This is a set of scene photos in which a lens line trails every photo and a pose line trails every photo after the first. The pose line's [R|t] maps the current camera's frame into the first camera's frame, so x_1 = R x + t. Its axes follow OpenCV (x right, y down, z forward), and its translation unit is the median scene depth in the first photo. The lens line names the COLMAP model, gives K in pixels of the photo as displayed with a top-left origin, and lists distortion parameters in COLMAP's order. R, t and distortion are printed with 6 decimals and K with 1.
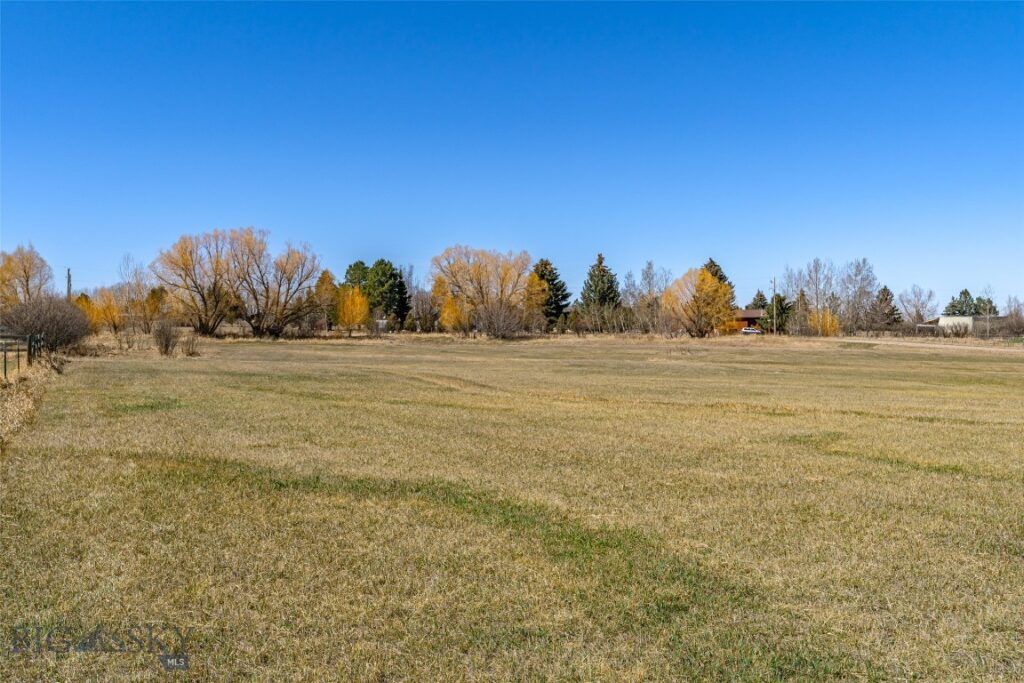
lens RADIAL K [[1037.1, 0, 512.1], [0, 1037.1, 341.2], [0, 0, 1]] dist [-0.005874, 0.000000]
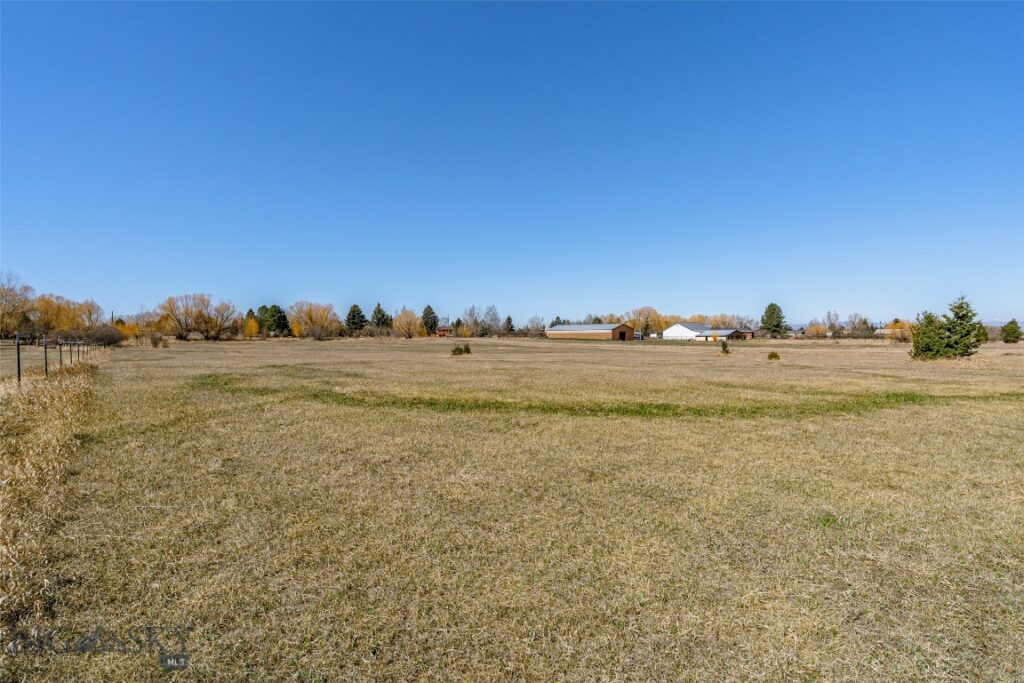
lens RADIAL K [[530.8, 0, 509.3], [0, 530.8, 337.8], [0, 0, 1]] dist [-0.001343, 0.000006]
pose [[0.971102, -0.009110, 0.238491, 0.122219], [0.010299, 0.999940, -0.003740, 0.001603], [-0.238443, 0.006088, 0.971137, -0.296665]]
